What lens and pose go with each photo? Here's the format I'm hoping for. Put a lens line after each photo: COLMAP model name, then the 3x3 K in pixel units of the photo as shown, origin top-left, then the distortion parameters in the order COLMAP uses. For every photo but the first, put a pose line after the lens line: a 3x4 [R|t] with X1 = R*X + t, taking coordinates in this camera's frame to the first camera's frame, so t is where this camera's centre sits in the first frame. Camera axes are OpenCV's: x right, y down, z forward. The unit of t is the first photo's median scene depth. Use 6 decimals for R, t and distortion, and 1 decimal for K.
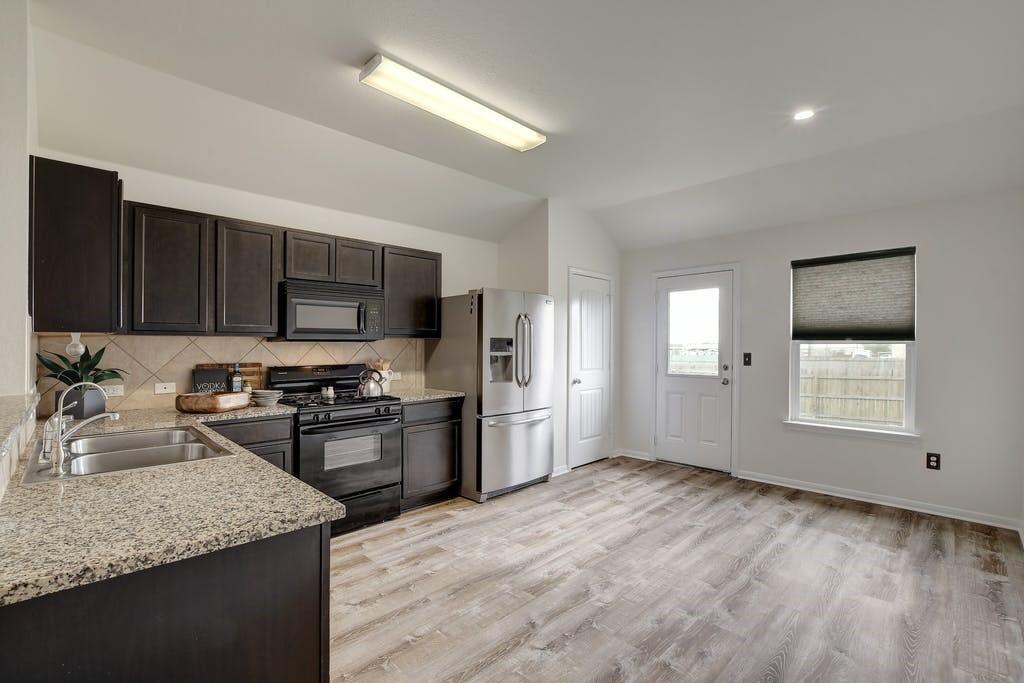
lens RADIAL K [[453.3, 0, 509.7], [0, 453.3, 354.1], [0, 0, 1]] dist [-0.028515, 0.004864]
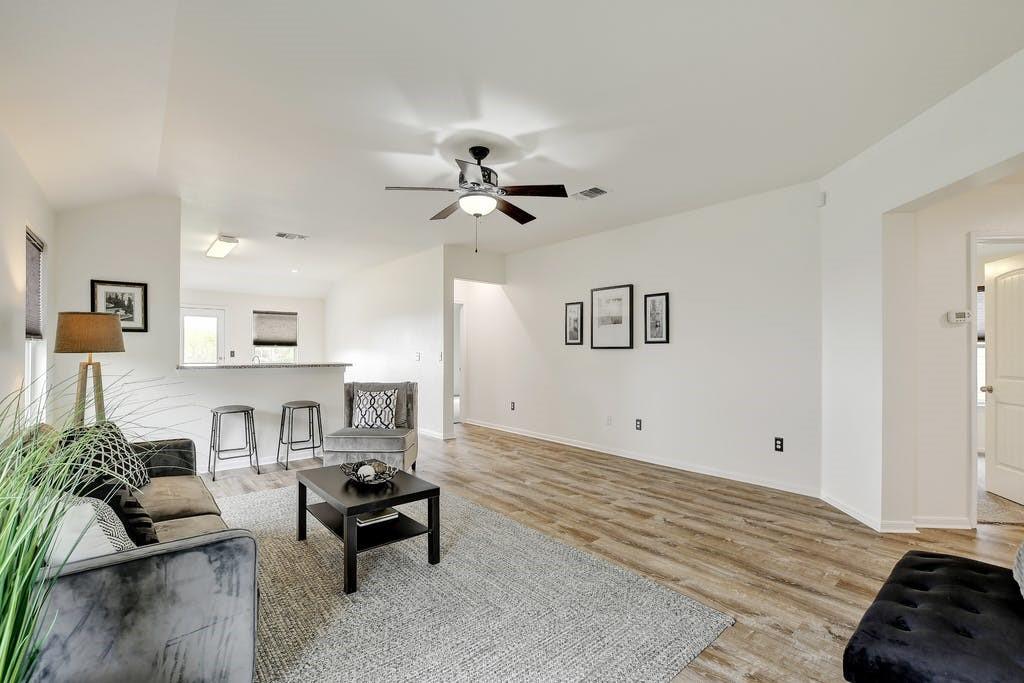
lens RADIAL K [[453.3, 0, 508.0], [0, 453.3, 348.4], [0, 0, 1]] dist [-0.028515, 0.004864]
pose [[0.076059, 0.008883, 0.997064, -1.804132], [0.007203, 0.999929, -0.009458, 0.017781], [-0.997077, 0.007901, 0.075989, -0.528545]]
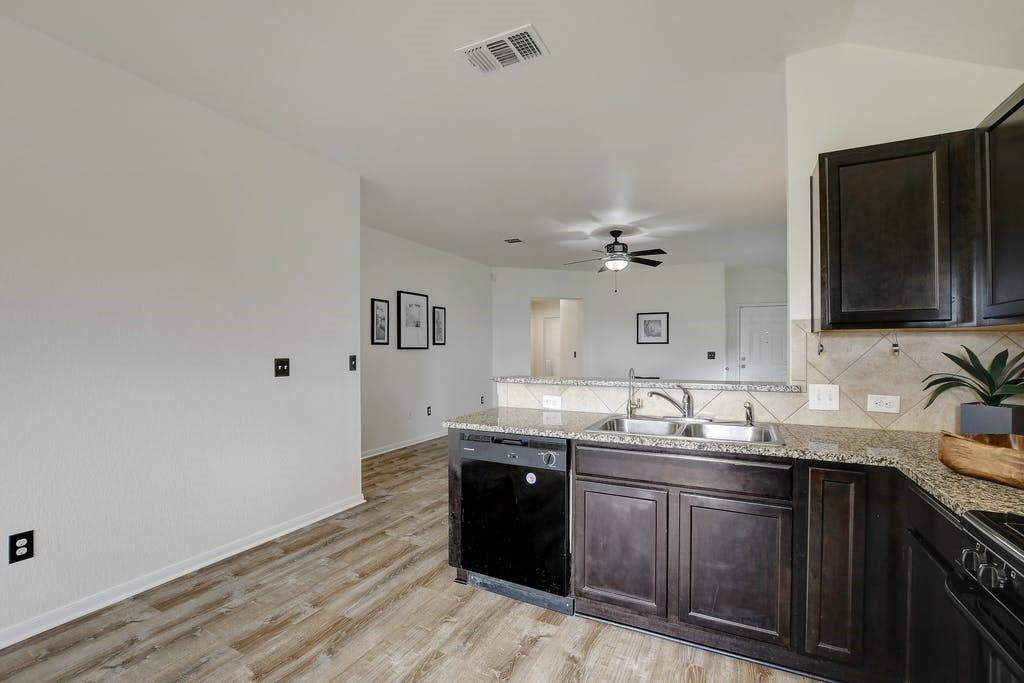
lens RADIAL K [[453.3, 0, 509.2], [0, 453.3, 349.7], [0, 0, 1]] dist [-0.028515, 0.004864]
pose [[-0.948301, 0.006333, -0.317309, 0.002220], [0.001989, 0.999900, 0.014014, -0.015221], [0.317366, 0.012659, -0.948219, 1.002673]]
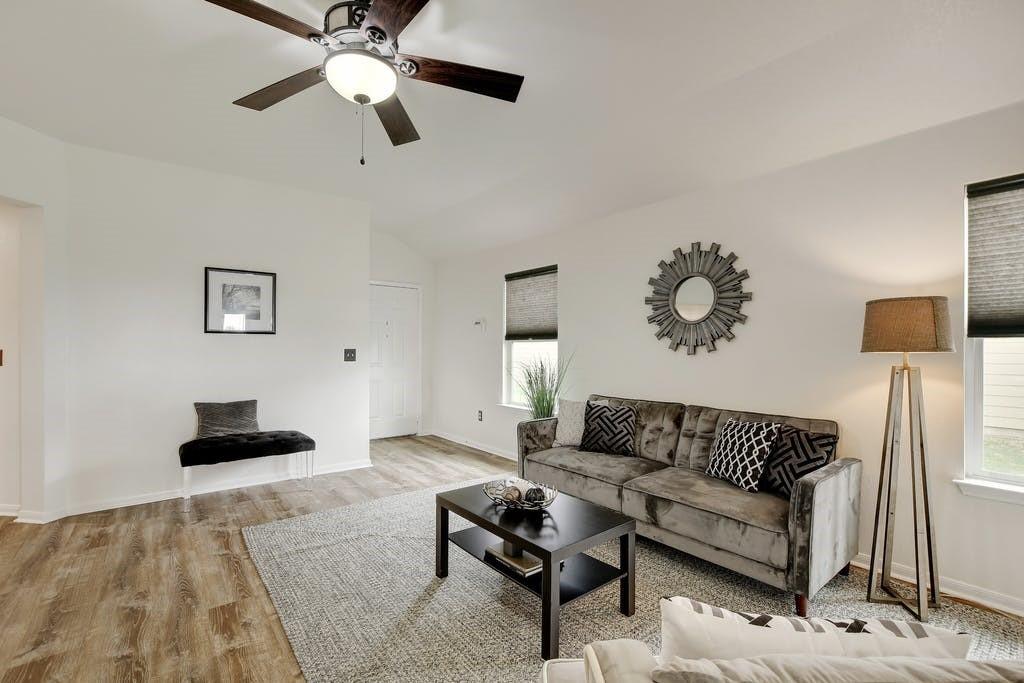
lens RADIAL K [[453.3, 0, 513.2], [0, 453.3, 348.3], [0, 0, 1]] dist [-0.028515, 0.004864]
pose [[-0.097672, 0.010529, -0.995163, -0.367689], [-0.011484, 0.999866, 0.011706, 0.004721], [0.995152, 0.012572, -0.097538, -0.170274]]
